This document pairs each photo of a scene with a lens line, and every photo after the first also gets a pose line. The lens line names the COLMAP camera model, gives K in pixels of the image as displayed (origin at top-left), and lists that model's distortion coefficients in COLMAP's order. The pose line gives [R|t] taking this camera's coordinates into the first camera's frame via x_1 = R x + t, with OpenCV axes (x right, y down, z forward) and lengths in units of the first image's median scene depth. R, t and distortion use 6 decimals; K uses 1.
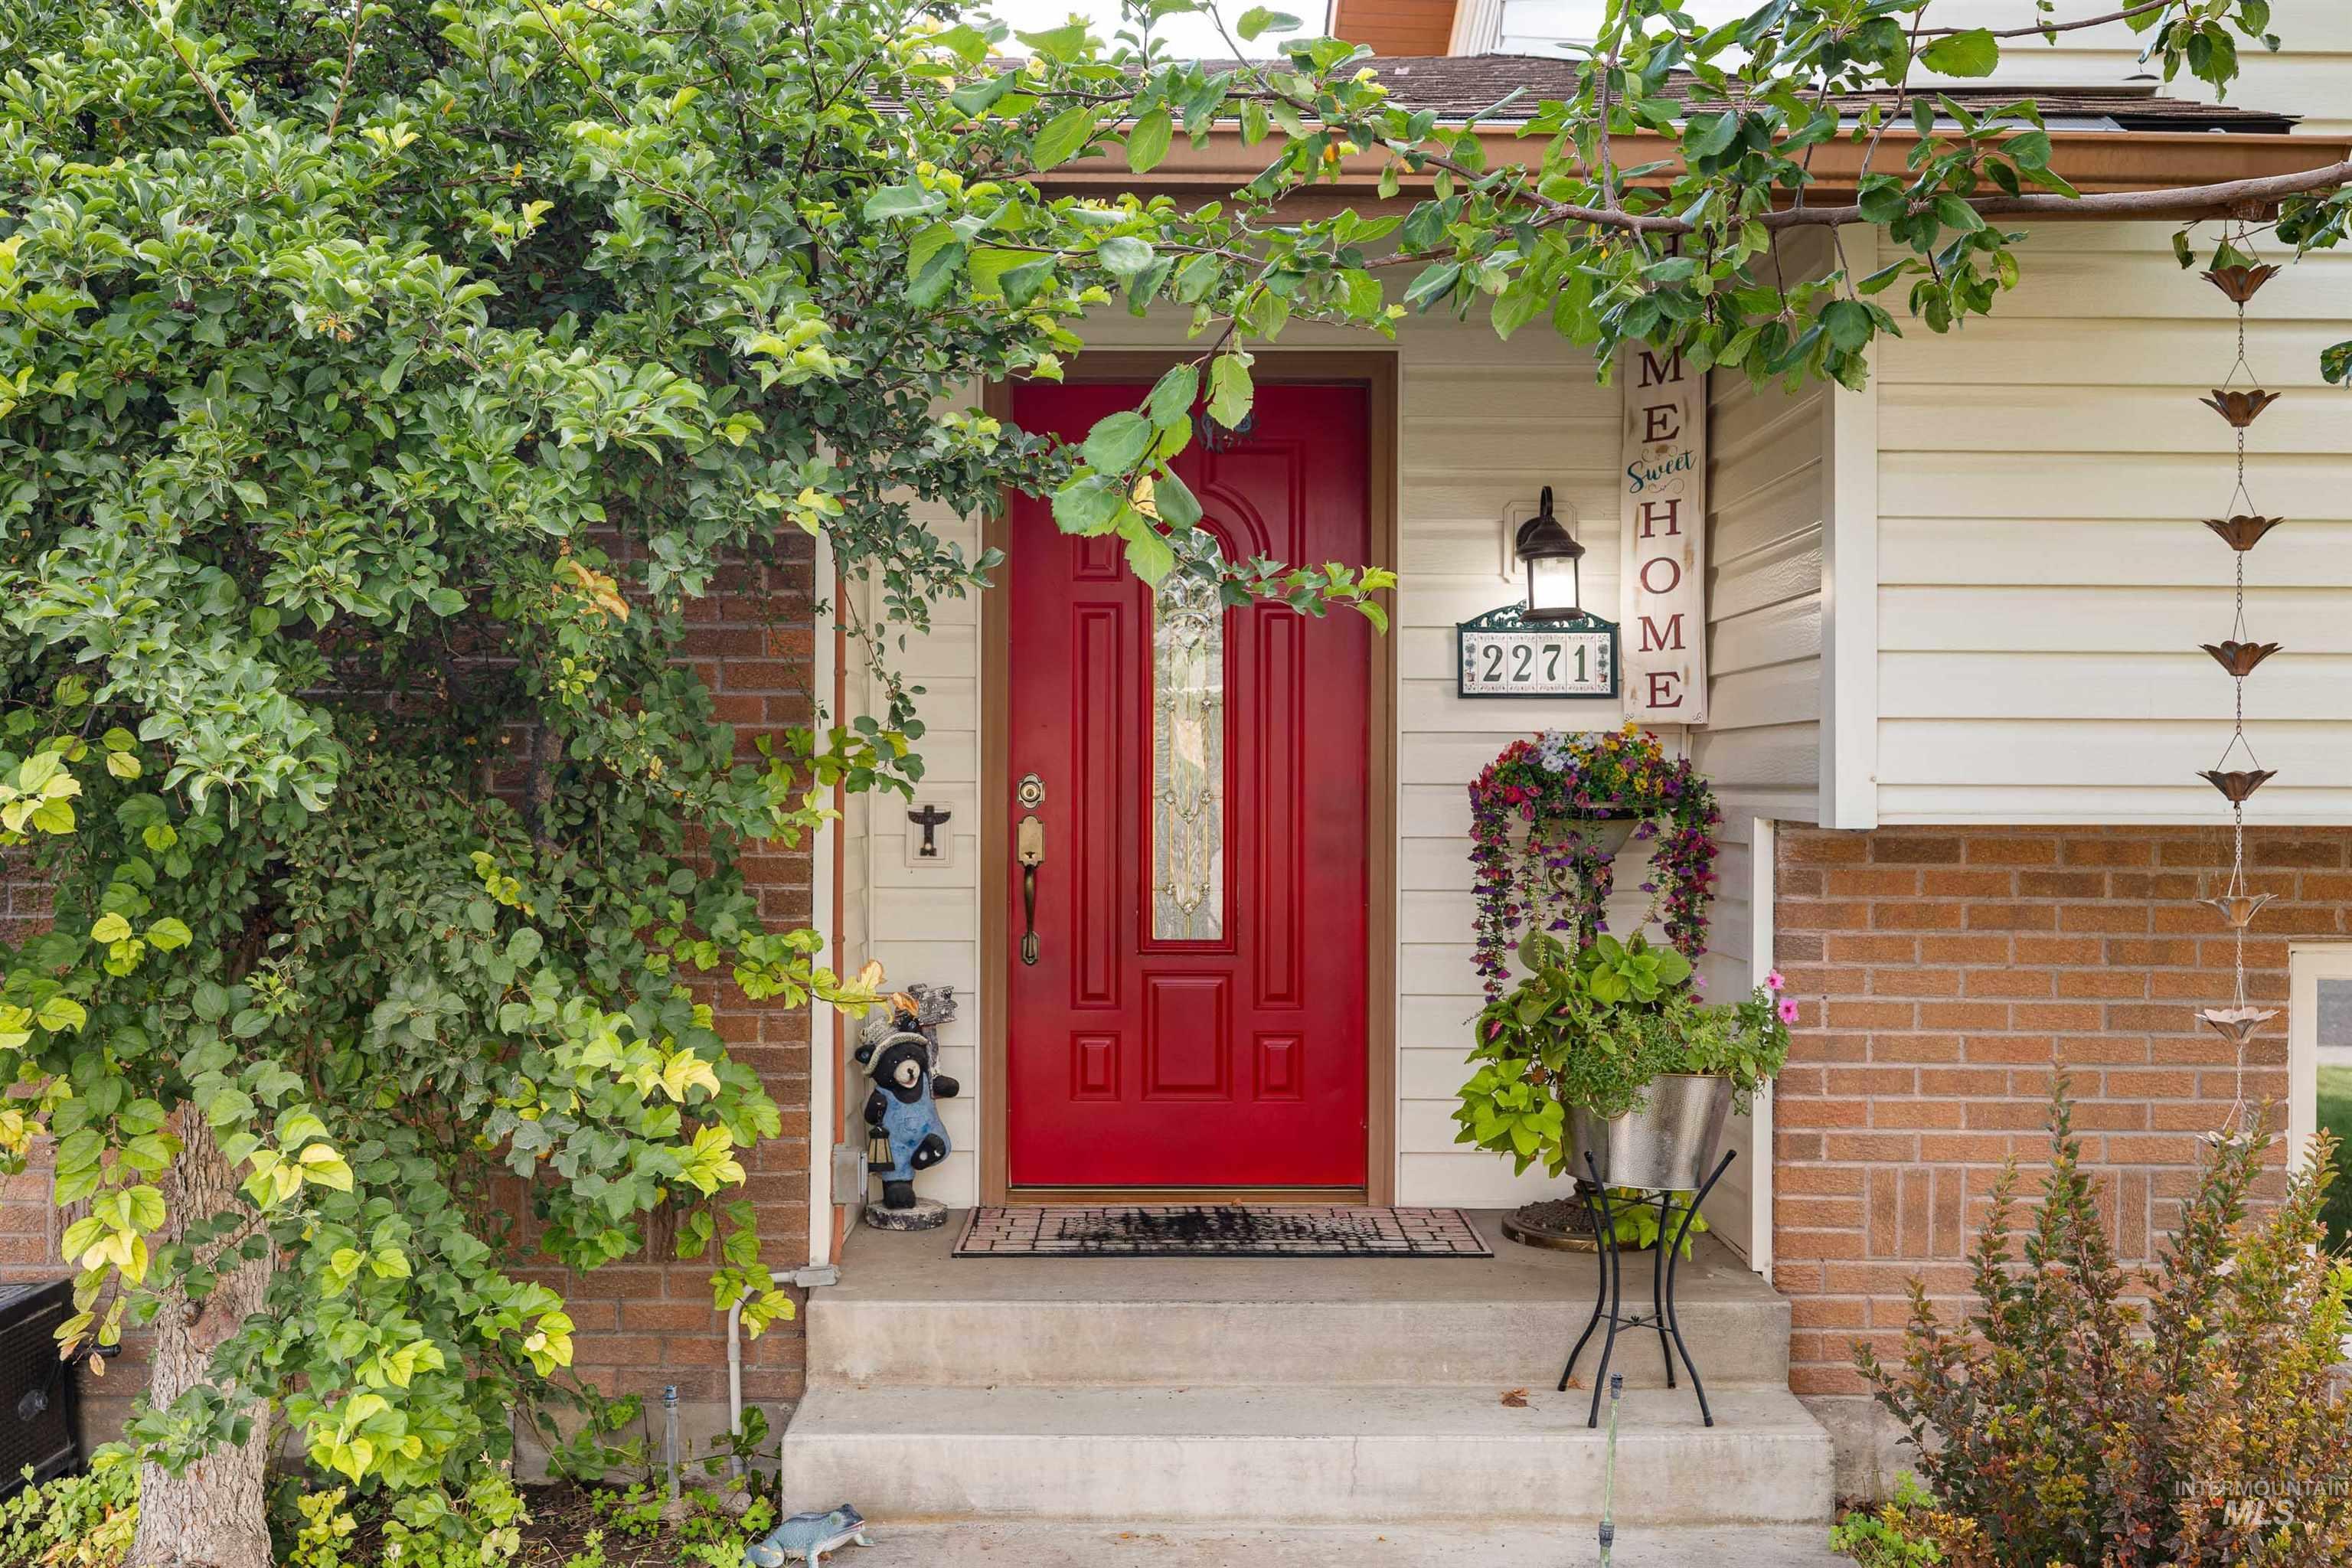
lens RADIAL K [[2375.9, 0, 1177.1], [0, 2375.9, 786.6], [0, 0, 1]] dist [-0.000044, 0.000000]
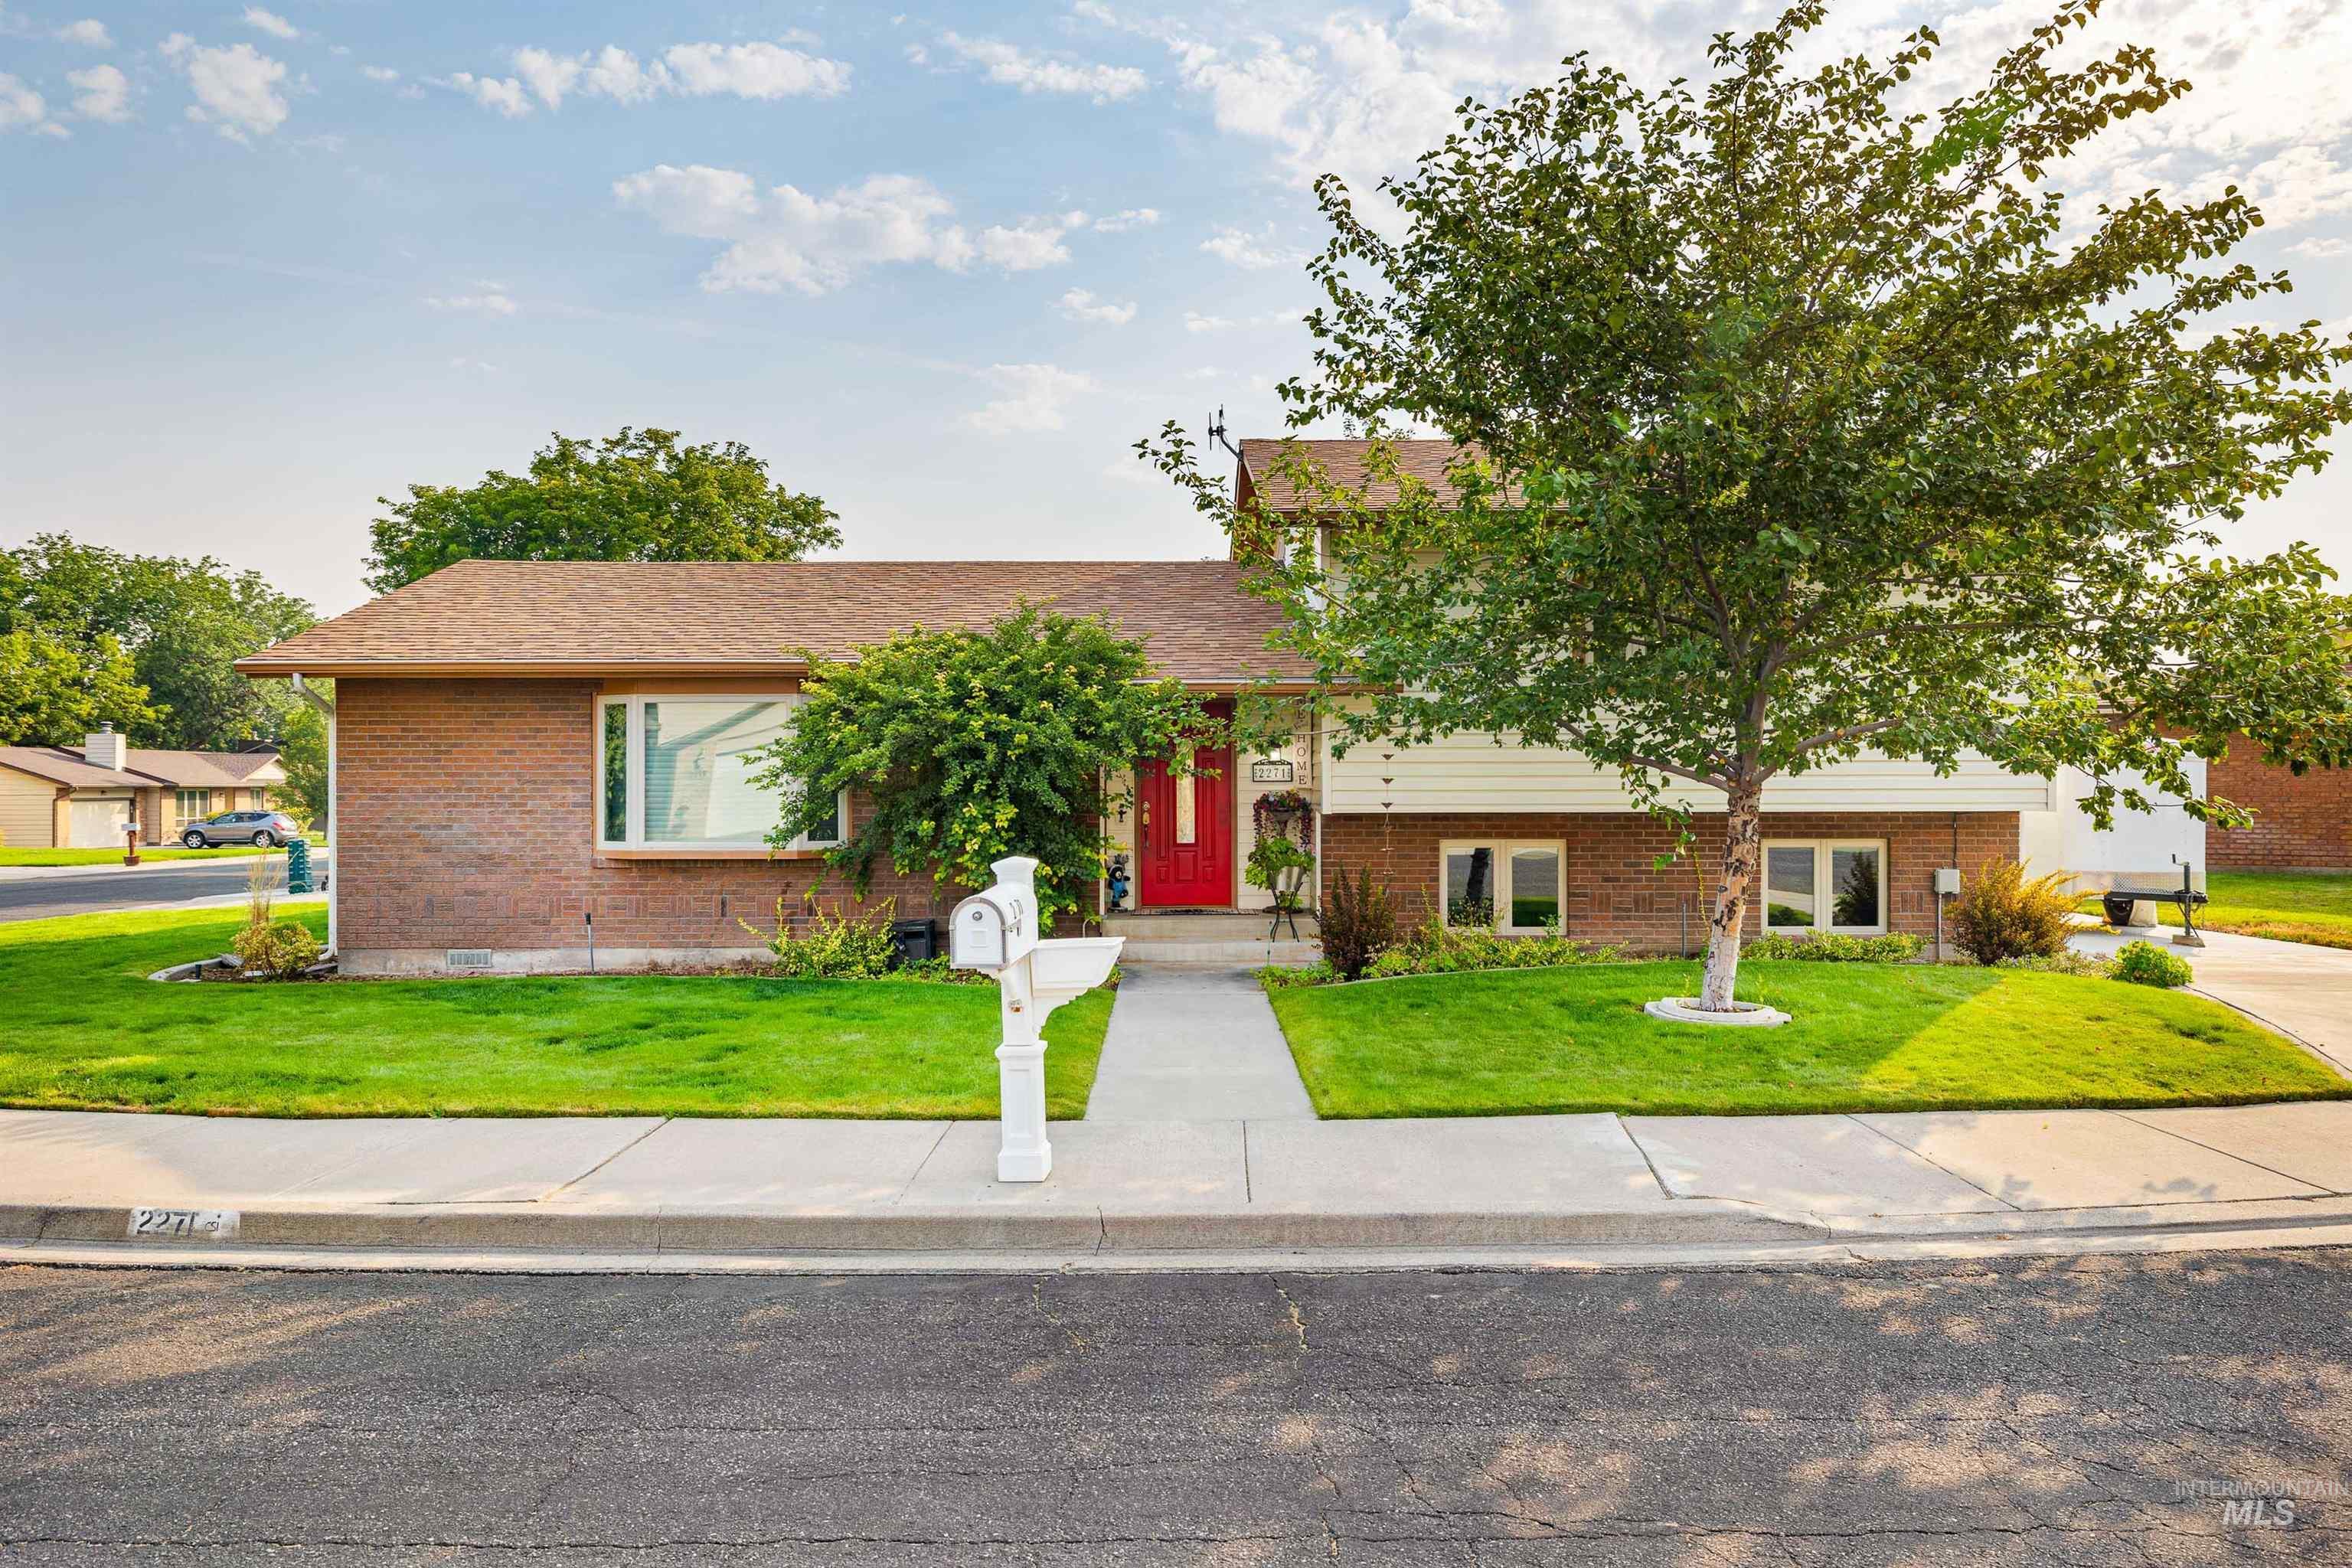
lens RADIAL K [[1526.1, 0, 1177.1], [0, 1526.1, 781.9], [0, 0, 1]] dist [-0.007543, -0.001240]
pose [[0.999965, -0.007966, 0.002435, -0.017259], [0.007972, 0.999965, -0.002348, -0.034425], [-0.002416, 0.002368, 0.999994, -1.700273]]
